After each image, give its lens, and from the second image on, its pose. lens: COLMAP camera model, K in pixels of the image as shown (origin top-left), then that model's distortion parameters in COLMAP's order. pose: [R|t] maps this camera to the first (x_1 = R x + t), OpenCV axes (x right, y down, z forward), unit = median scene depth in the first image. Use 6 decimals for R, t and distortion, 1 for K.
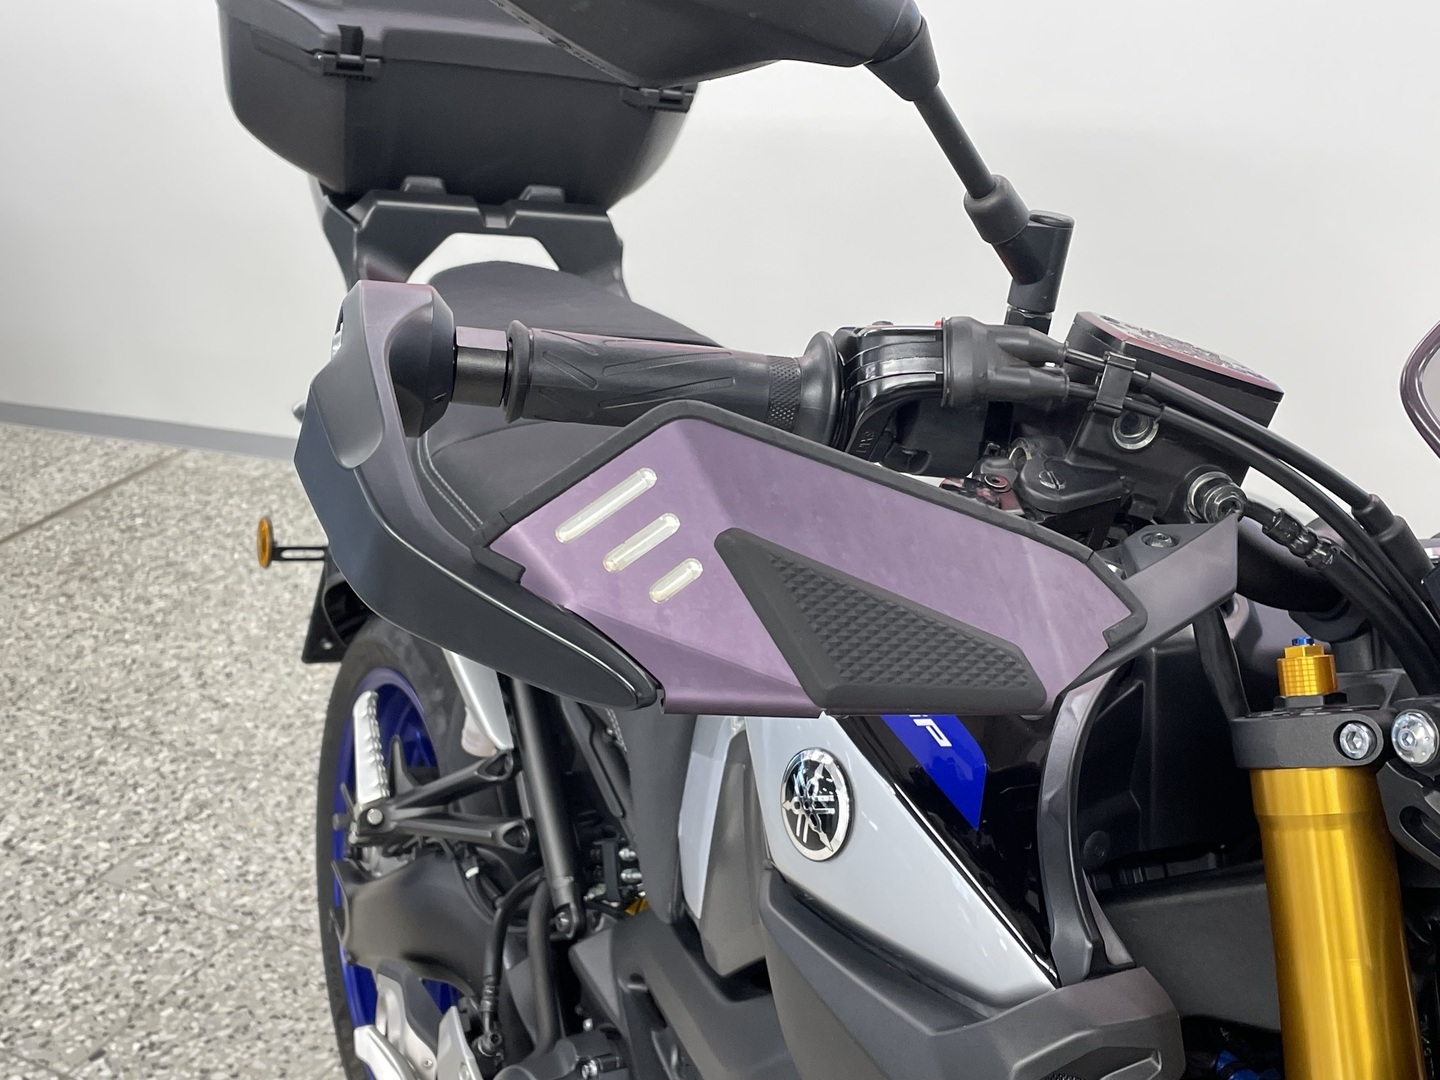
lens RADIAL K [[1772.2, 0, 722.6], [0, 1772.2, 541.8], [0, 0, 1]] dist [0.060627, 0.000000]
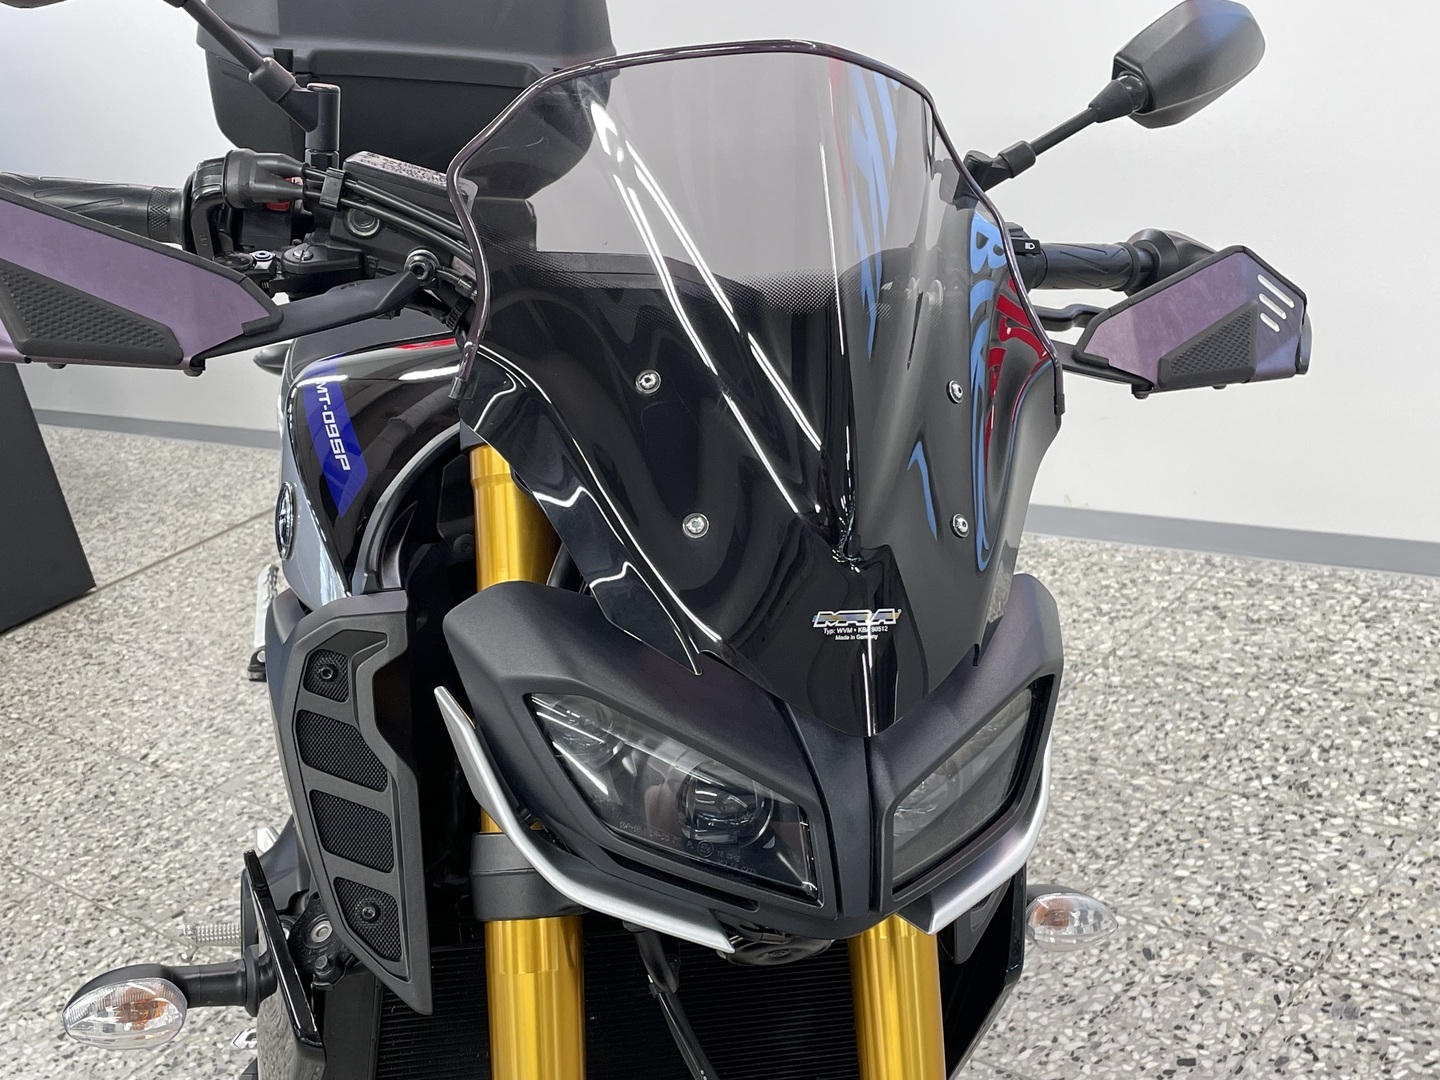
lens RADIAL K [[1772.2, 0, 715.8], [0, 1772.2, 536.6], [0, 0, 1]] dist [0.060627, 0.000000]
pose [[0.981577, -0.011452, -0.190721, 0.205719], [0.003983, 0.999212, -0.039498, 0.067490], [0.191023, 0.038011, 0.980849, -0.108522]]
